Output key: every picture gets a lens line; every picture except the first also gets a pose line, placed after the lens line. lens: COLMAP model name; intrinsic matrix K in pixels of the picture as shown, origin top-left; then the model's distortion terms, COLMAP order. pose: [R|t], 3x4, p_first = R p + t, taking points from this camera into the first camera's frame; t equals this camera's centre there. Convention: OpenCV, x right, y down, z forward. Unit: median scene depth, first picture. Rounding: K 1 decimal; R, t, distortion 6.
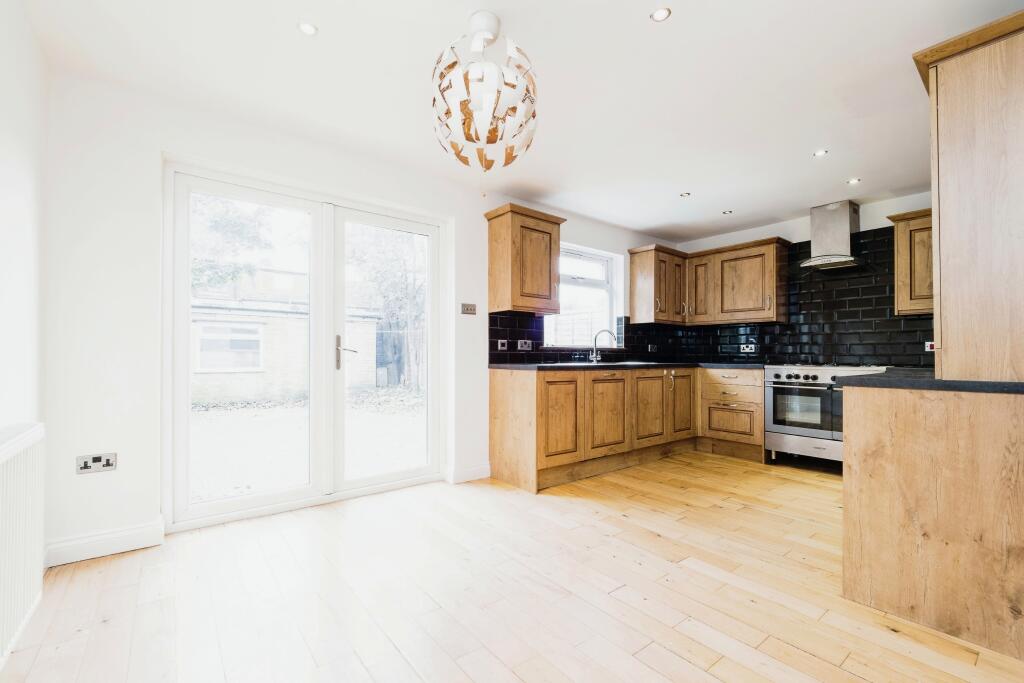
lens RADIAL K [[444.5, 0, 516.3], [0, 444.5, 353.3], [0, 0, 1]] dist [0.025730, -0.005297]
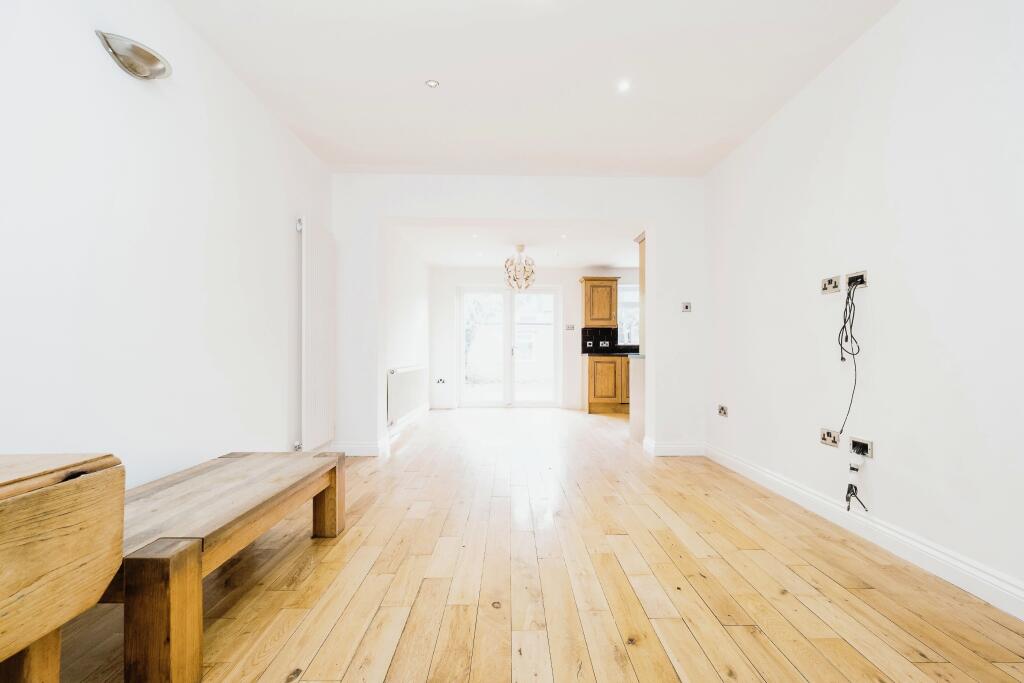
lens RADIAL K [[444.5, 0, 516.3], [0, 444.5, 353.3], [0, 0, 1]] dist [0.025730, -0.005297]
pose [[0.789025, -0.003893, -0.614349, 0.962414], [0.004136, 0.999991, -0.001026, 0.023392], [0.614347, -0.001731, 0.789034, -0.797909]]
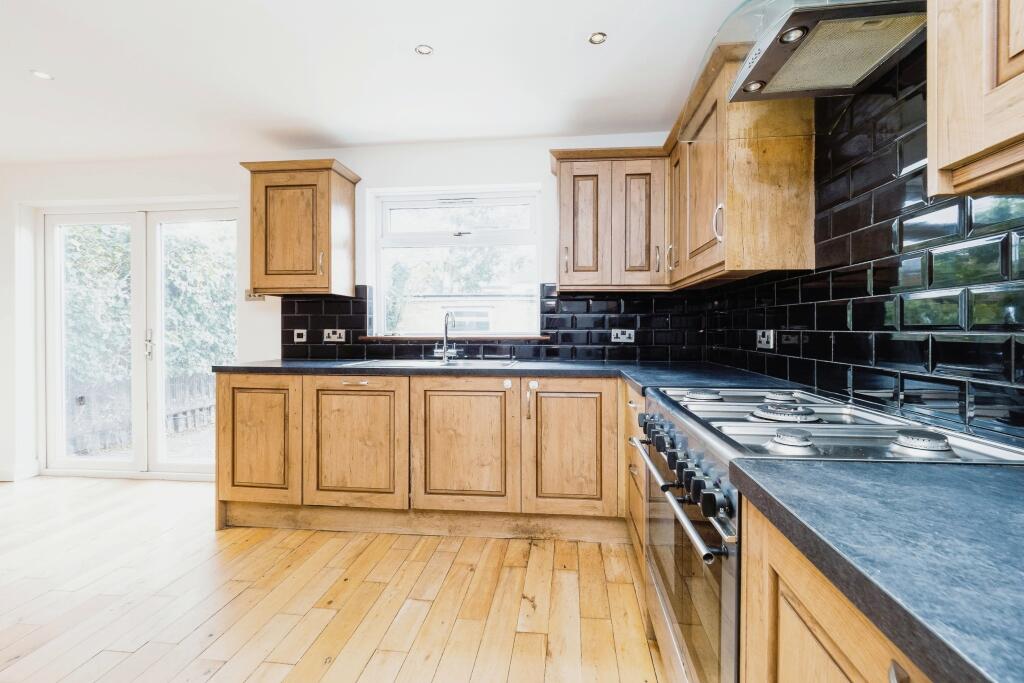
lens RADIAL K [[441.7, 0, 523.8], [0, 441.7, 334.3], [0, 0, 1]] dist [-0.000325, -0.000328]
pose [[0.706714, 0.003732, -0.707490, 0.858250], [0.006259, 0.999914, 0.011527, -0.029295], [0.707472, -0.012575, 0.706630, 0.741730]]
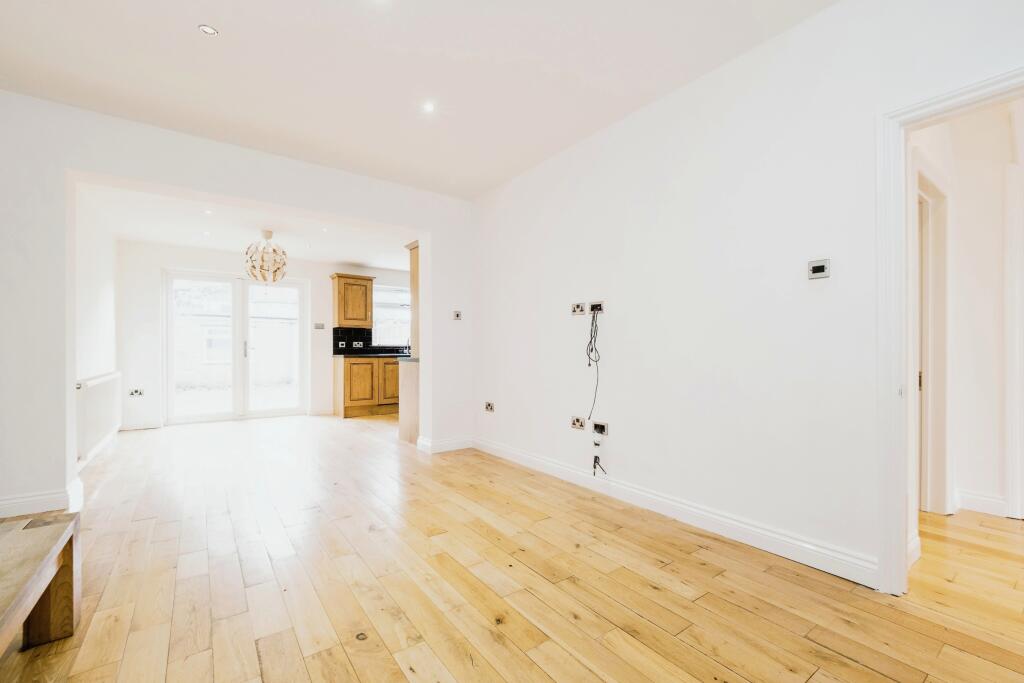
lens RADIAL K [[444.5, 0, 516.3], [0, 444.5, 353.3], [0, 0, 1]] dist [0.025730, -0.005297]
pose [[0.998371, -0.003840, -0.056929, 0.840217], [0.004512, 0.999922, 0.011687, -0.000882], [0.056879, -0.011925, 0.998310, -0.875950]]
